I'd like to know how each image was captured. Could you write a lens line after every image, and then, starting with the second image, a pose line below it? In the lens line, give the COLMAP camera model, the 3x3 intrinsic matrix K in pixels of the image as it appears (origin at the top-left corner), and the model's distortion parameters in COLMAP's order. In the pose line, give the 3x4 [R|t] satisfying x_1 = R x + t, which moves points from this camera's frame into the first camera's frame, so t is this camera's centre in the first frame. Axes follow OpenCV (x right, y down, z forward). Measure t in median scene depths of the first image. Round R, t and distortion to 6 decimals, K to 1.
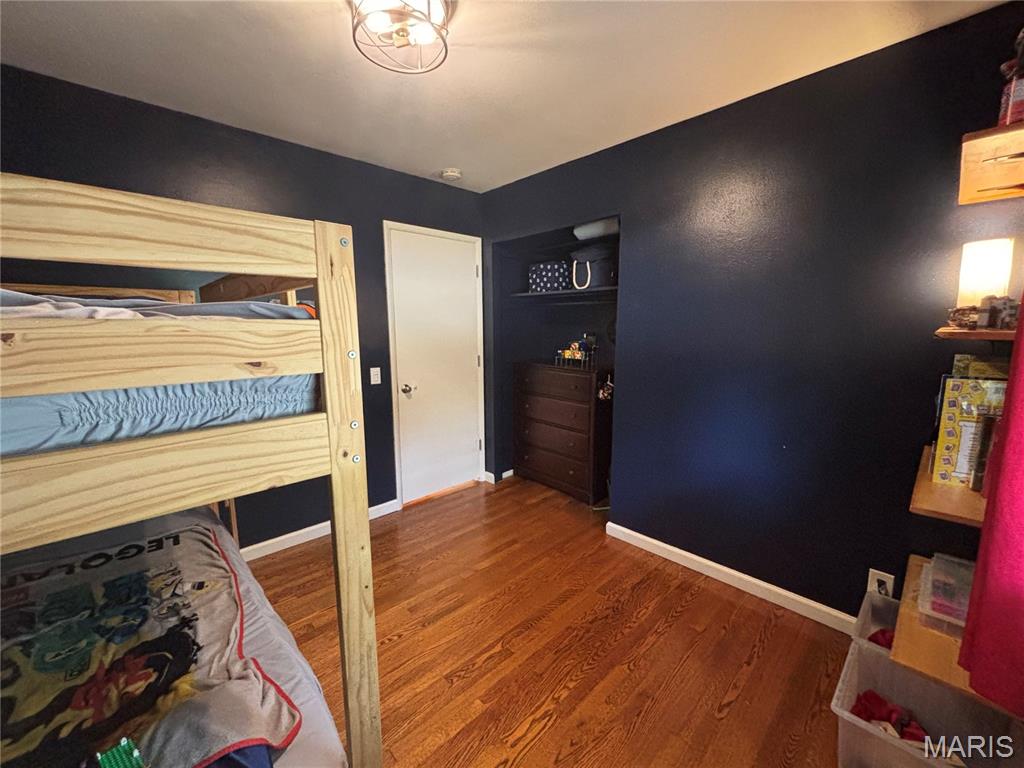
lens RADIAL K [[408.9, 0, 510.9], [0, 408.9, 383.2], [0, 0, 1]] dist [-0.000968, -0.001393]
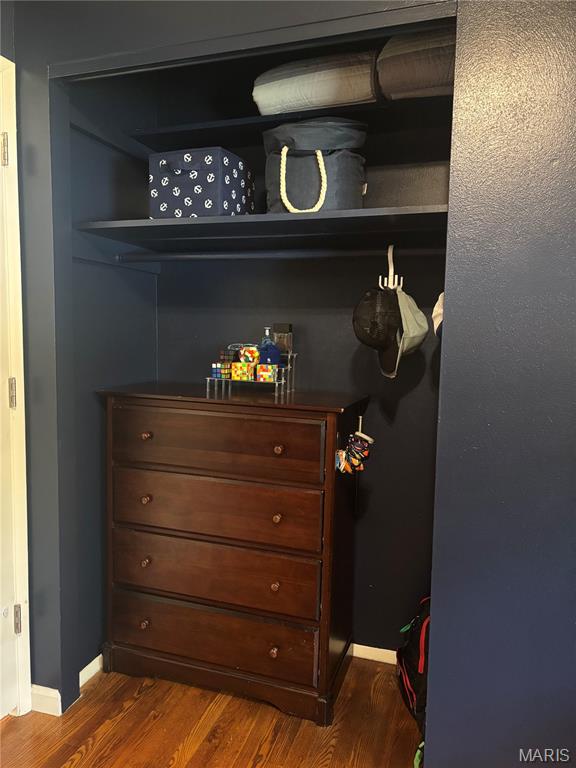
lens RADIAL K [[570.7, 0, 288.7], [0, 570.7, 384.9], [0, 0, 1]] dist [0.024080, -0.024814]
pose [[0.878989, -0.021203, 0.476370, -0.109550], [0.046166, 0.998102, -0.040758, -0.029747], [-0.474602, 0.057818, 0.878300, 0.447621]]
